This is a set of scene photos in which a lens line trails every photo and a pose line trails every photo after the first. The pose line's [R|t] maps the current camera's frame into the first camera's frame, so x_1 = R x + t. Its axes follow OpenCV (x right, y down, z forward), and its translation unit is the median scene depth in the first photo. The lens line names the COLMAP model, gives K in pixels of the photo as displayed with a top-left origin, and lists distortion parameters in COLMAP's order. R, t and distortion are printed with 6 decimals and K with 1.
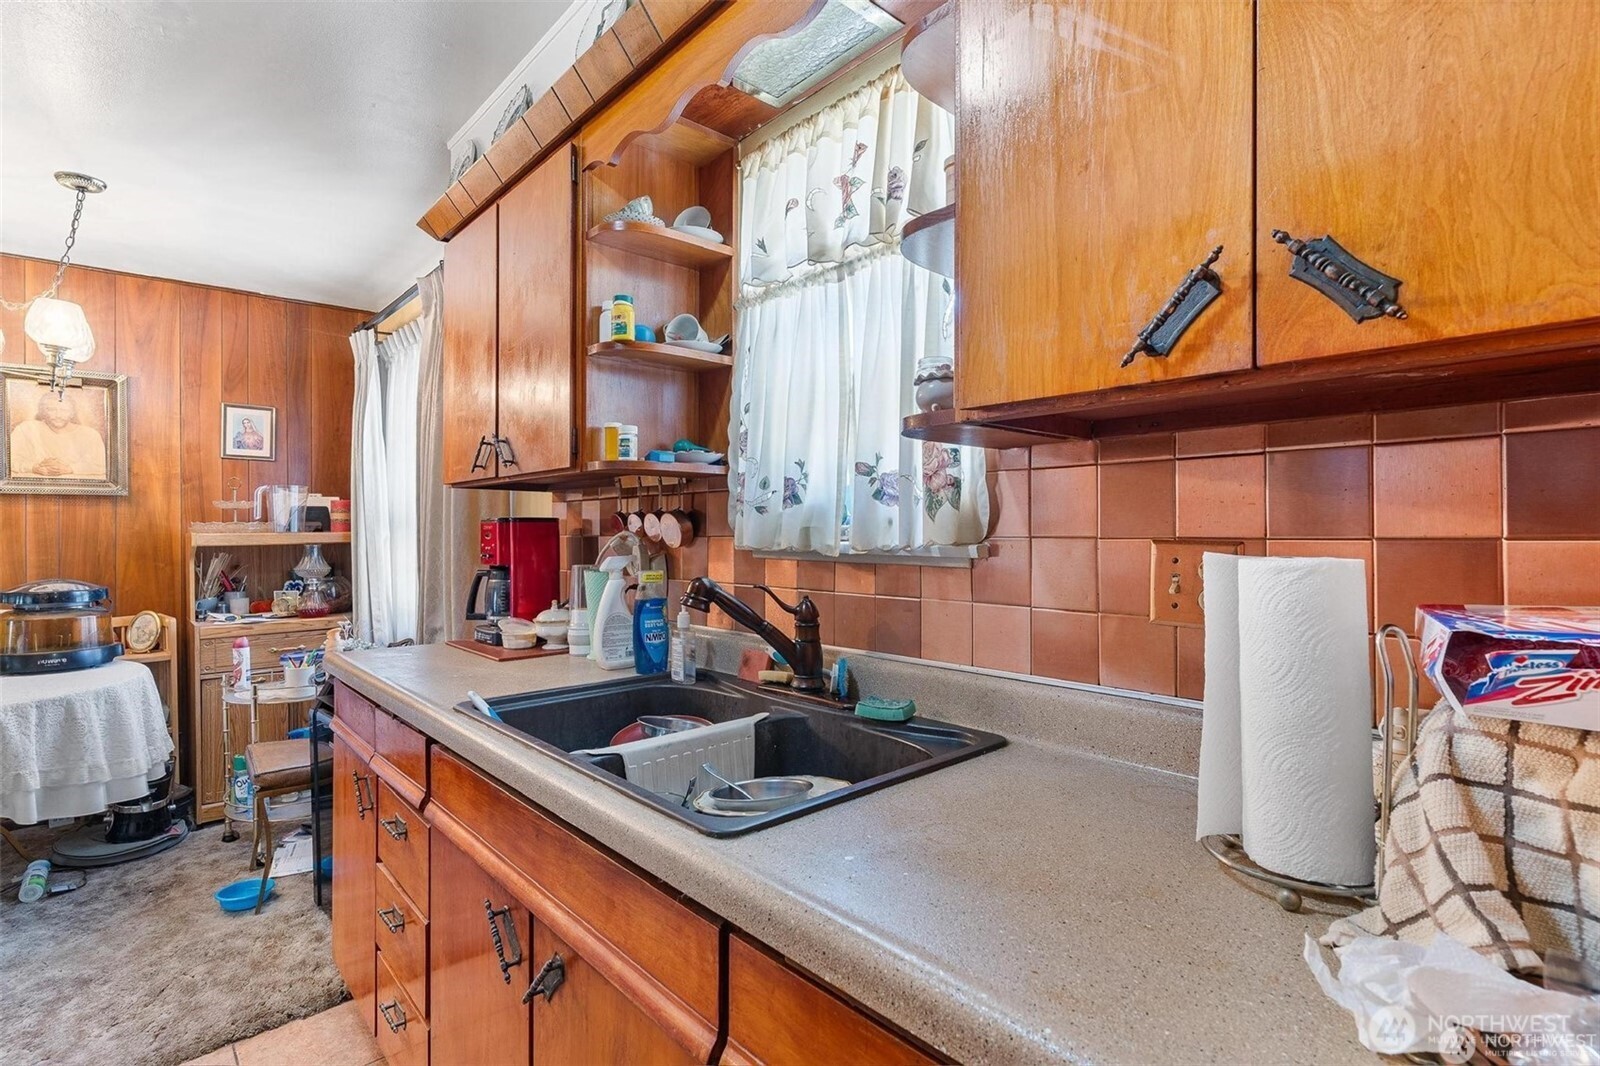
lens RADIAL K [[766.2, 0, 803.8], [0, 766.2, 538.4], [0, 0, 1]] dist [0.005009, -0.002166]
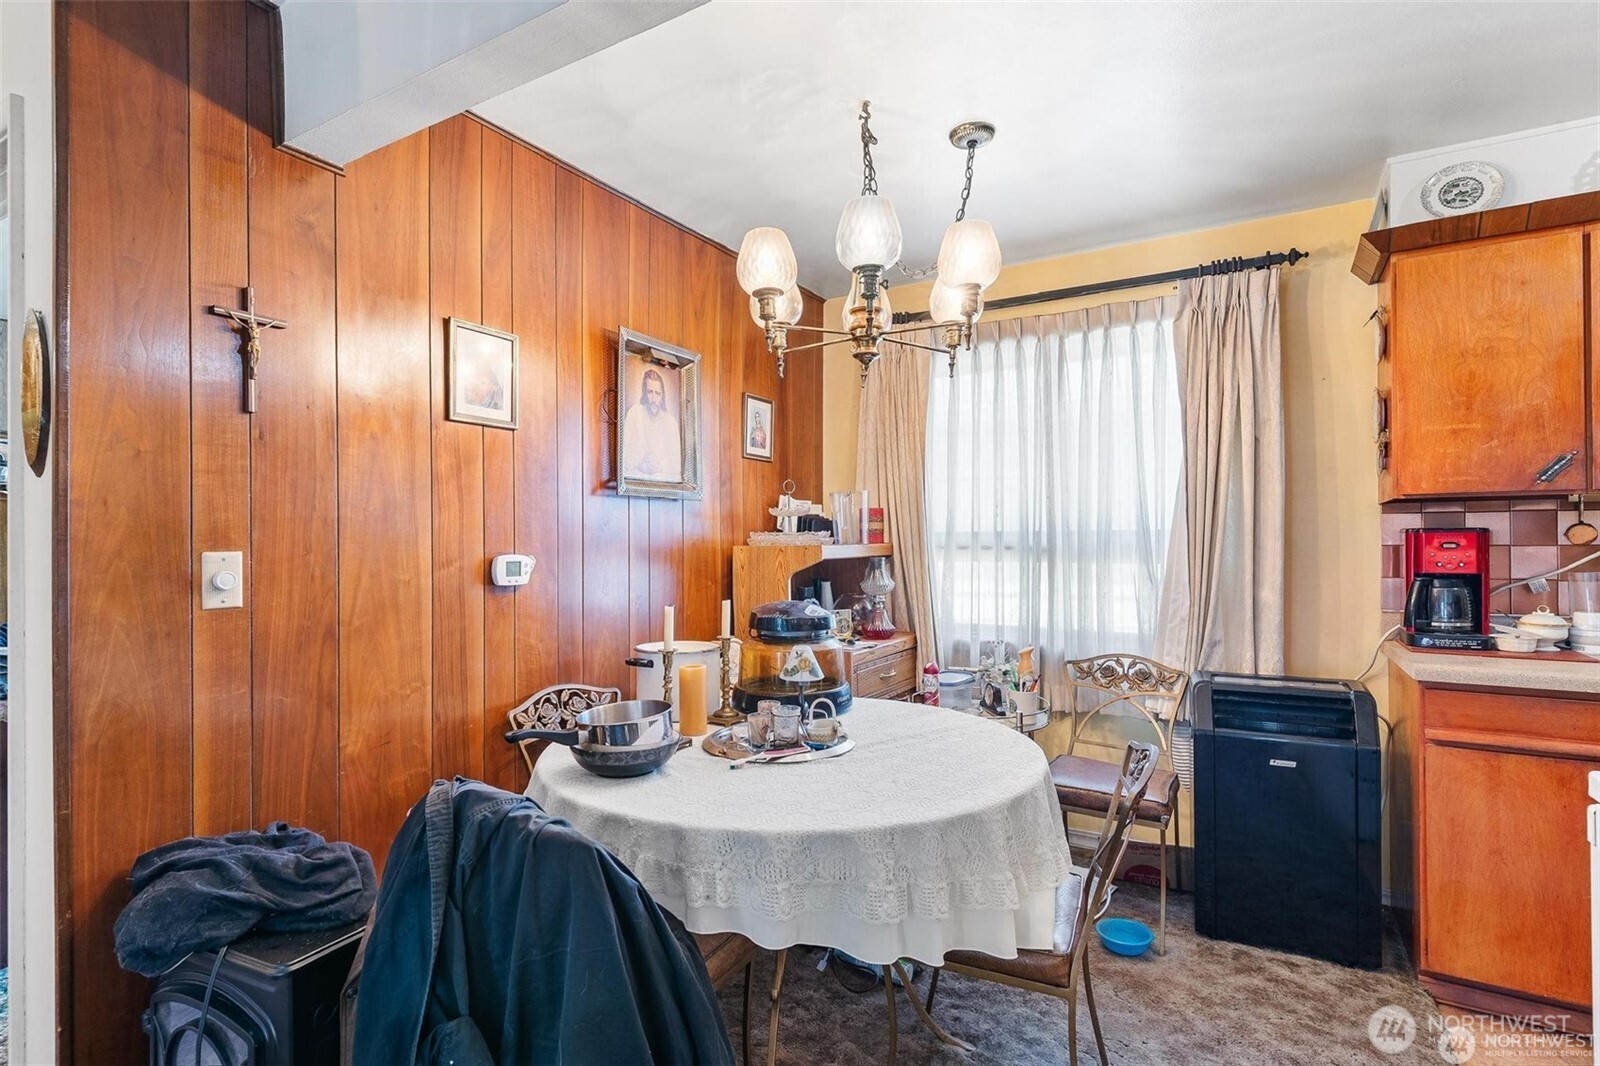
lens RADIAL K [[766.2, 0, 803.8], [0, 766.2, 538.4], [0, 0, 1]] dist [0.005009, -0.002166]
pose [[0.949272, -0.007727, 0.314361, -1.006833], [0.012544, 0.999833, -0.013300, -0.002870], [-0.314206, 0.016569, 0.949210, 0.181383]]
